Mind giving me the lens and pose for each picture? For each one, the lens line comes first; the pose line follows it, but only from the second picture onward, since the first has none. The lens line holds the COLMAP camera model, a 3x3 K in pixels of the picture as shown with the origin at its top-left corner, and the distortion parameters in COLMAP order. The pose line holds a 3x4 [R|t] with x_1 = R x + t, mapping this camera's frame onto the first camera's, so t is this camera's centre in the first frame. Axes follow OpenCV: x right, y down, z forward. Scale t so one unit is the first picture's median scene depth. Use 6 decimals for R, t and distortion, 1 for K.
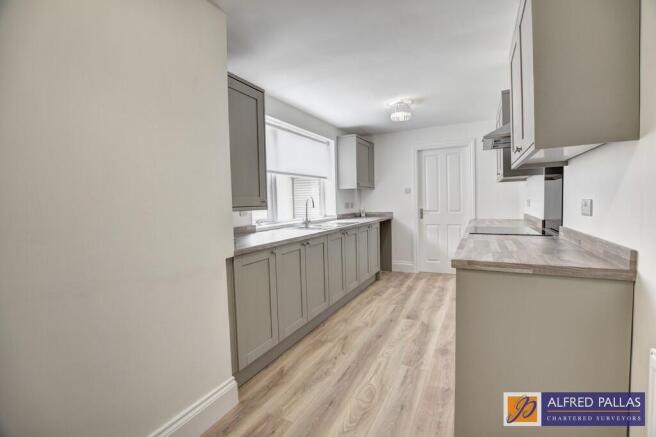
lens RADIAL K [[291.3, 0, 328.0], [0, 291.3, 218.5], [0, 0, 1]] dist [-0.028790, 0.000261]
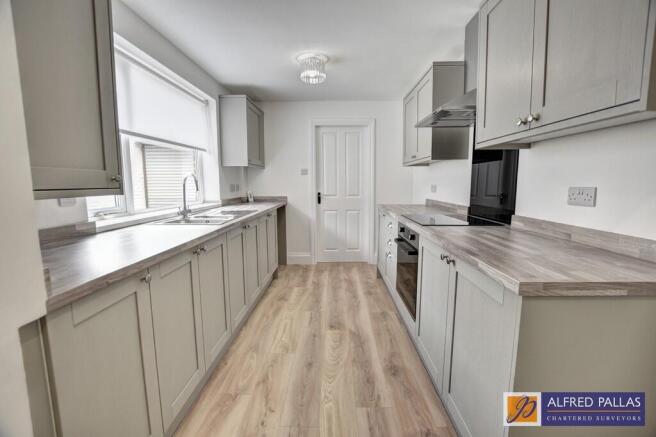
lens RADIAL K [[291.3, 0, 328.0], [0, 291.3, 218.5], [0, 0, 1]] dist [-0.028790, 0.000261]
pose [[0.895092, -0.030743, 0.444821, -0.077183], [0.004269, 0.998165, 0.060394, -0.012073], [-0.445861, -0.052160, 0.893581, 0.258034]]
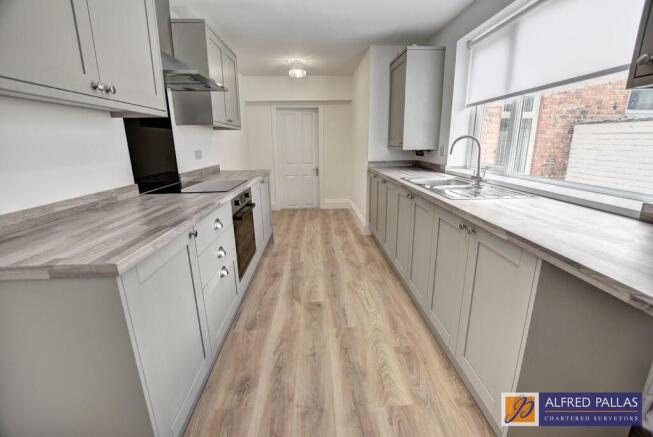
lens RADIAL K [[288.8, 0, 326.5], [0, 288.8, 218.5], [0, 0, 1]] dist [-0.000243, -0.000122]
pose [[-0.863408, 0.165468, -0.476600, 0.520634], [0.002661, 0.946165, 0.323673, -0.108617], [0.504500, 0.278193, -0.817367, 1.396635]]
